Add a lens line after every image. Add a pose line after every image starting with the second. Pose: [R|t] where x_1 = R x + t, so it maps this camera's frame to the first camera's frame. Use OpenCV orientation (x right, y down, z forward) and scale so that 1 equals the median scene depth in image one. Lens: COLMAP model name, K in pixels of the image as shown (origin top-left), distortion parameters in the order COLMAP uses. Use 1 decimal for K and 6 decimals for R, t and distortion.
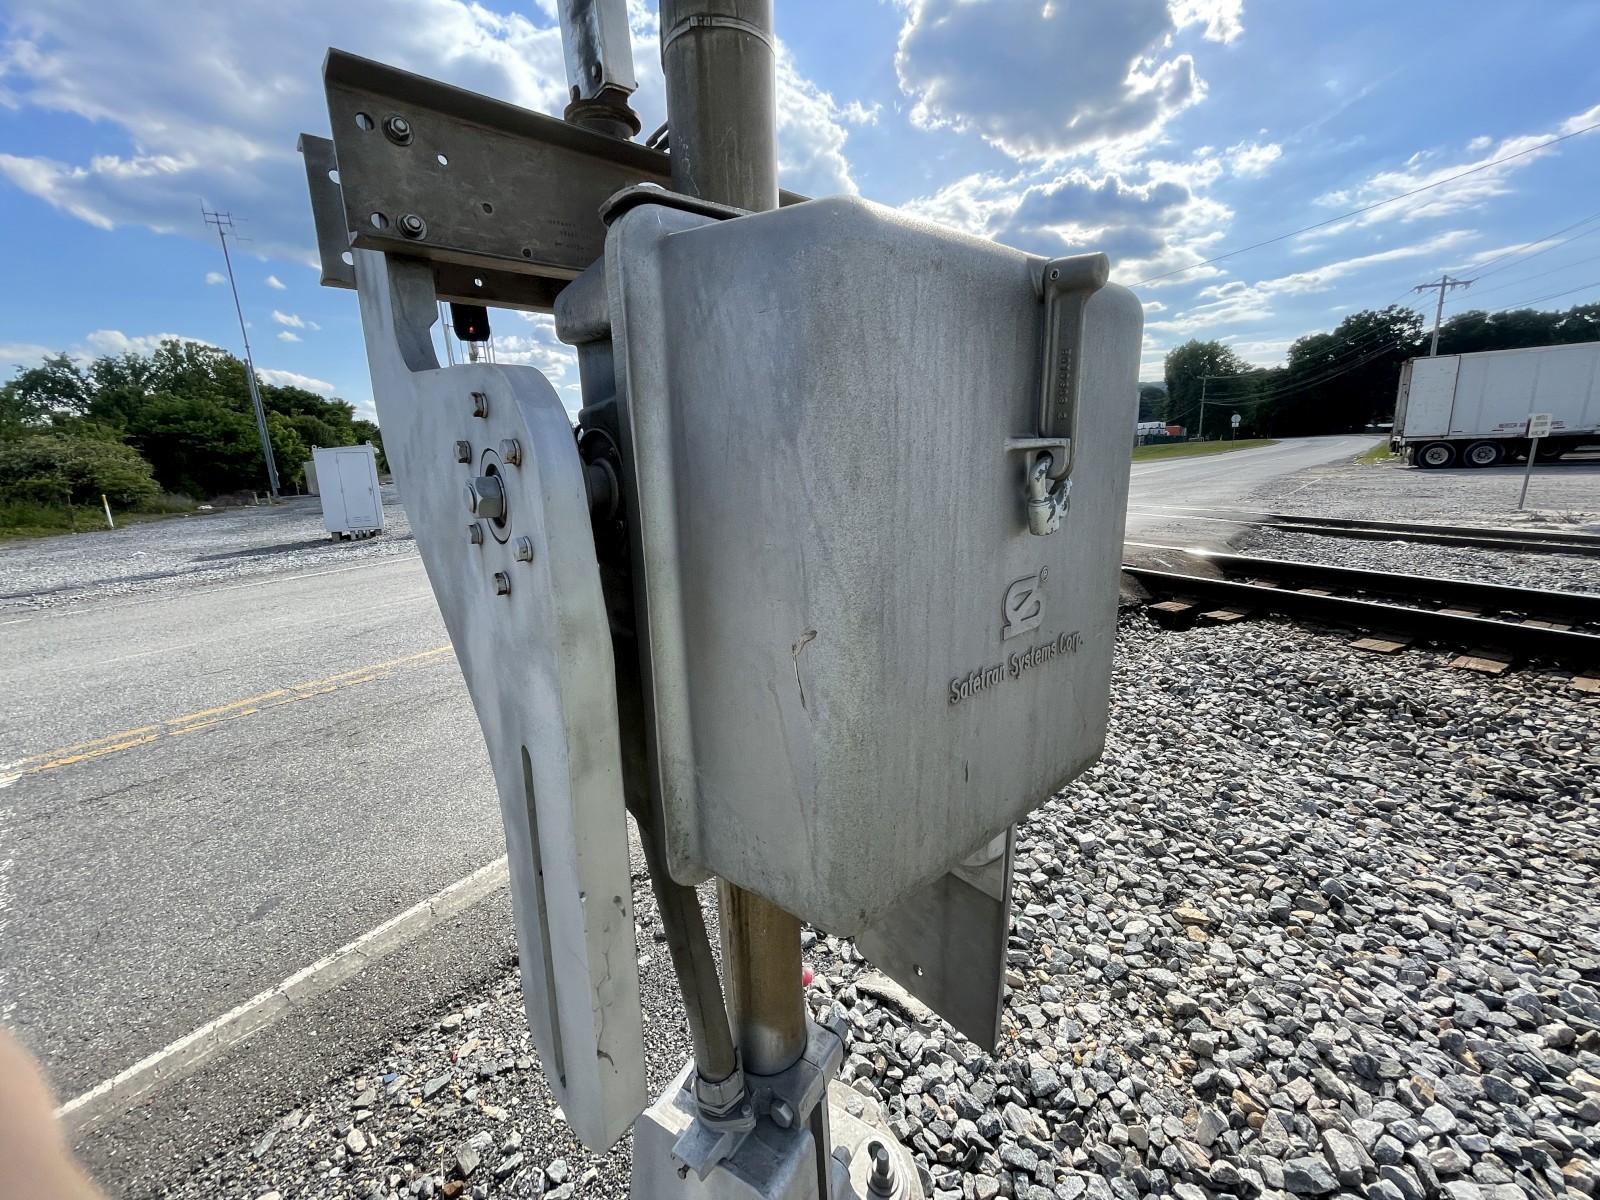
lens RADIAL K [[642.7, 0, 806.7], [0, 642.7, 597.4], [0, 0, 1]] dist [0.002489, -0.002203]
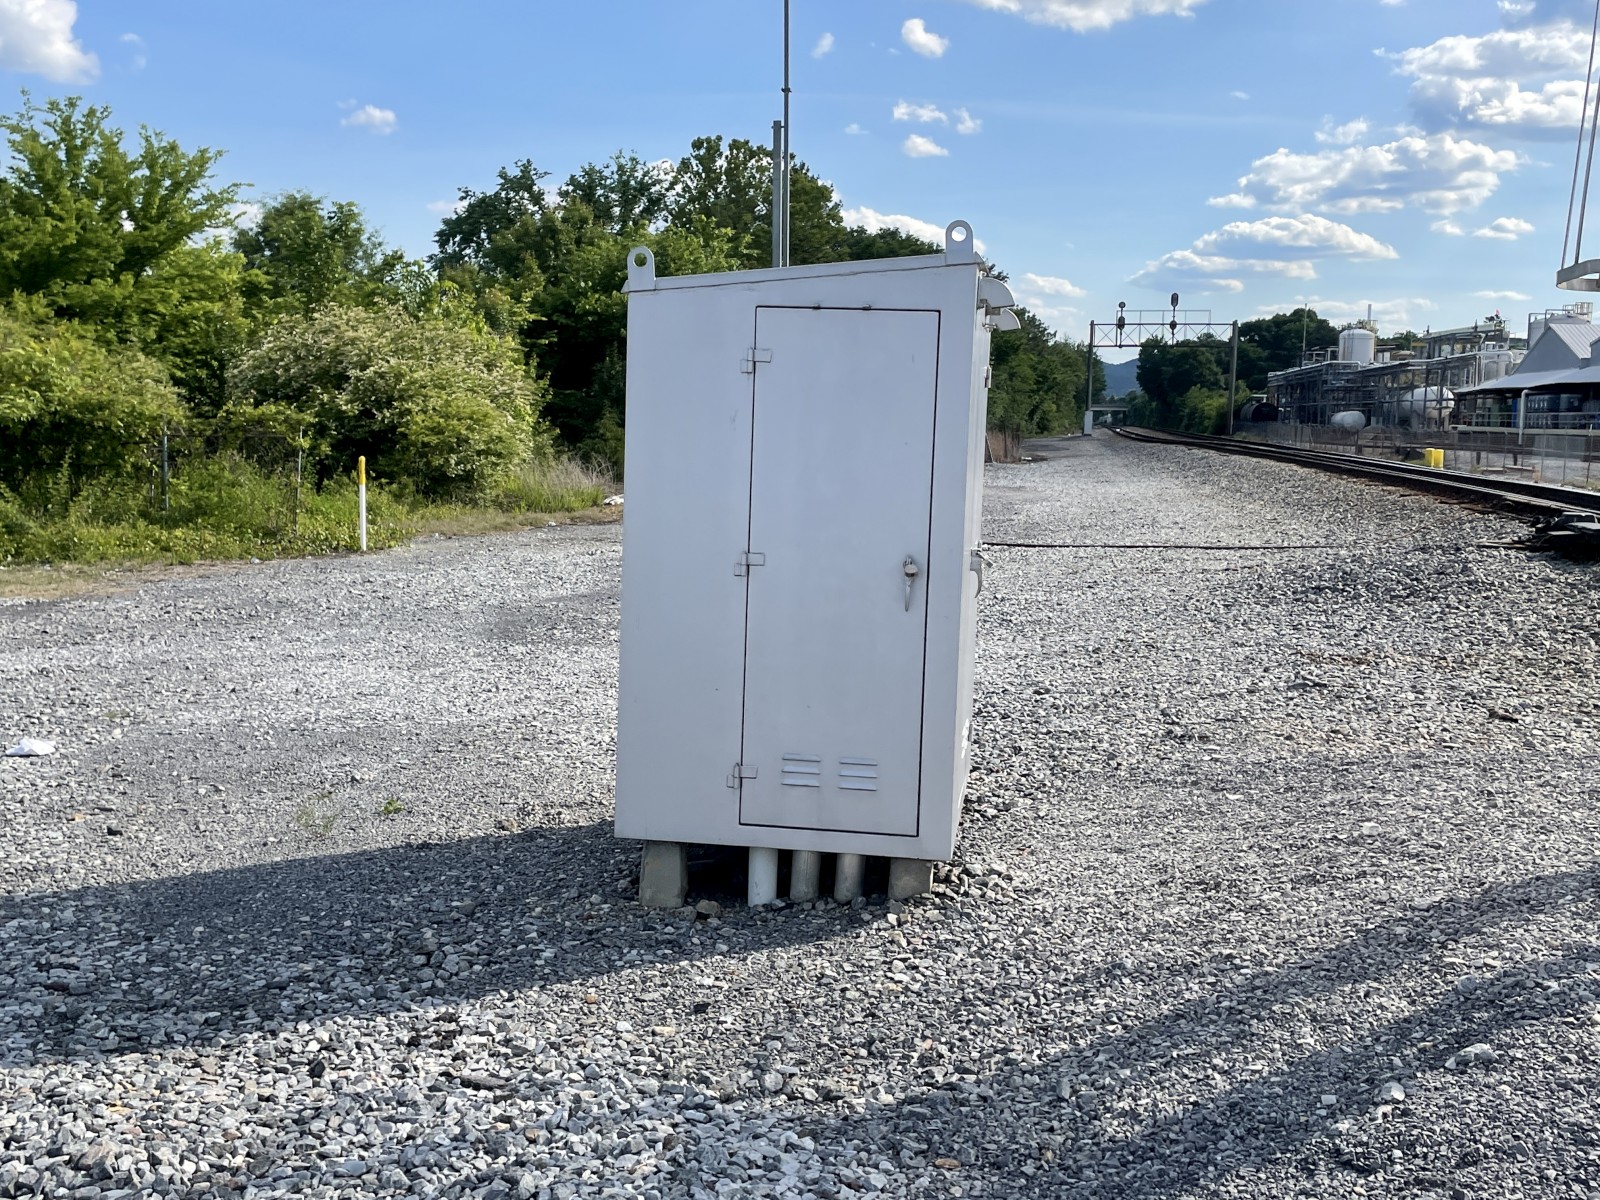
lens RADIAL K [[1684.6, 0, 795.3], [0, 1684.6, 600.3], [0, 0, 1]] dist [0.045633, 0.000000]
pose [[0.753558, 0.114199, -0.647387, -0.119395], [-0.181058, 0.982761, -0.037392, -0.036873], [0.631956, 0.145392, 0.761244, 0.183127]]
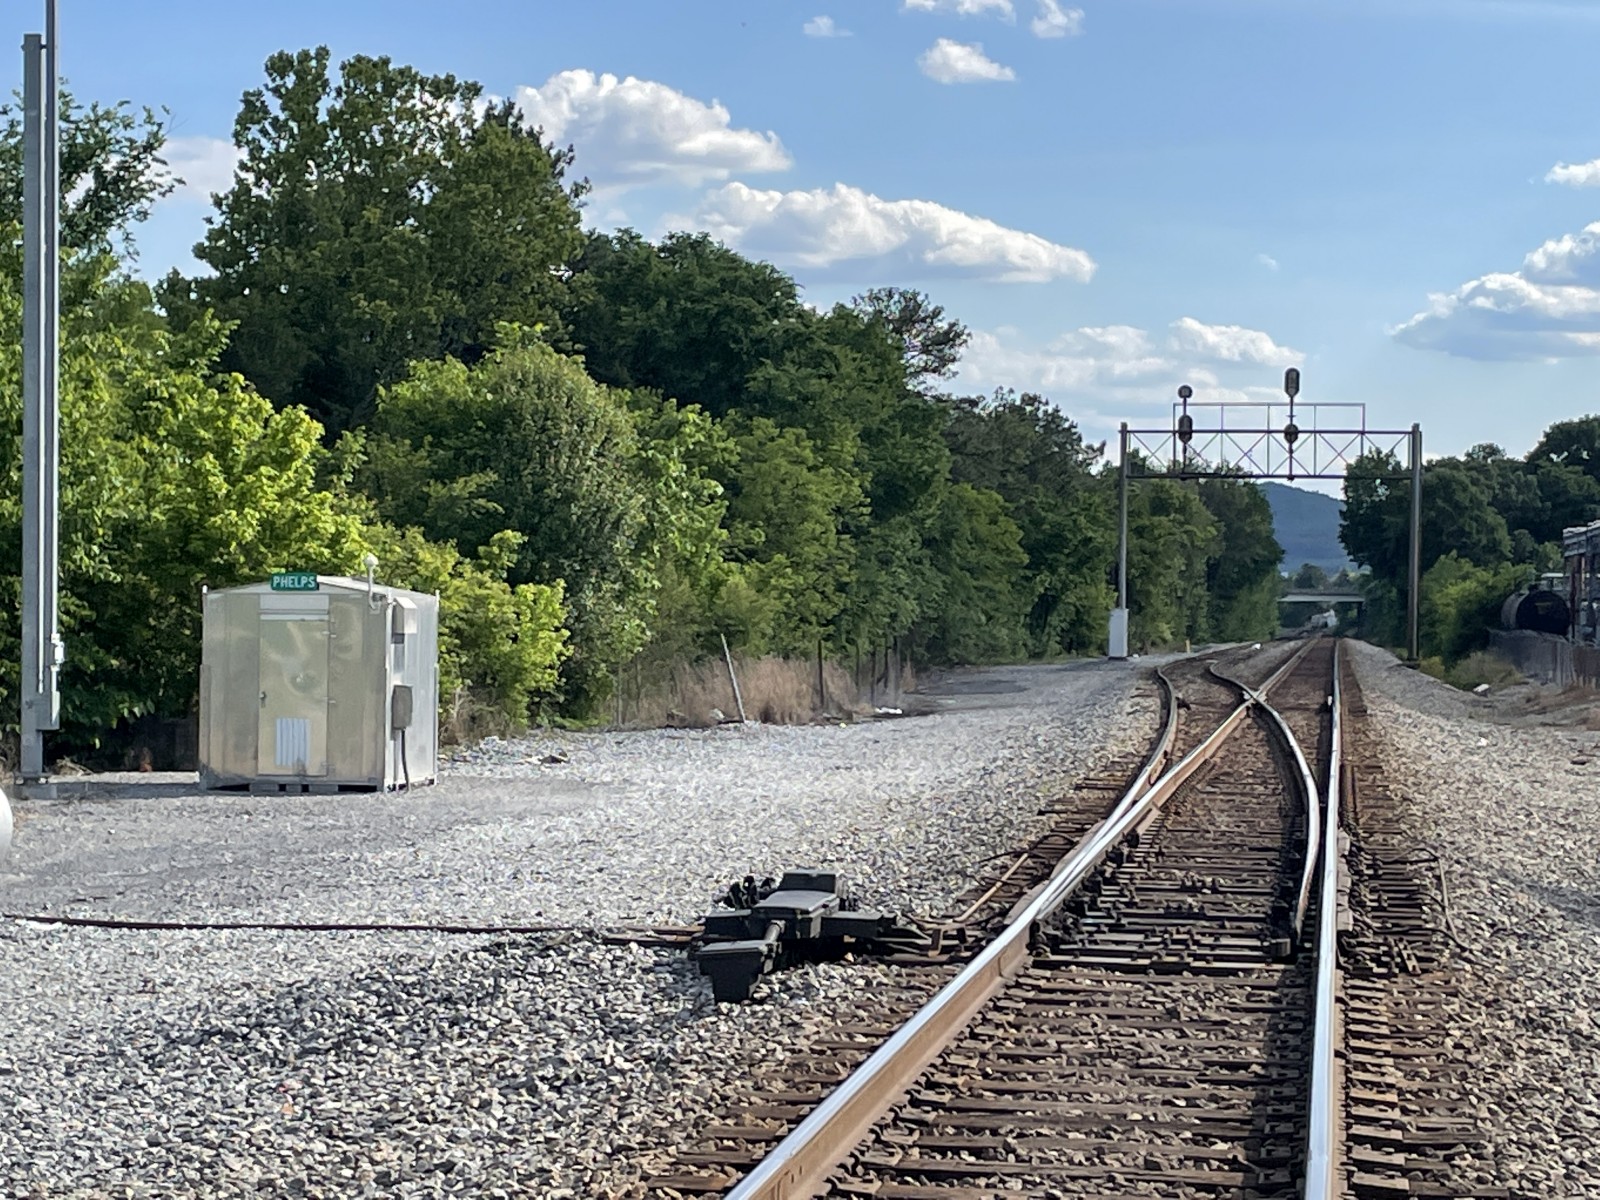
lens RADIAL K [[3563.3, 0, 797.5], [0, 3563.3, 598.6], [0, 0, 1]] dist [0.062149, 0.000000]
pose [[0.769218, 0.039014, -0.637794, -0.032671], [-0.175544, 0.972632, -0.152220, -0.061480], [0.614400, 0.229052, 0.755015, 0.251861]]
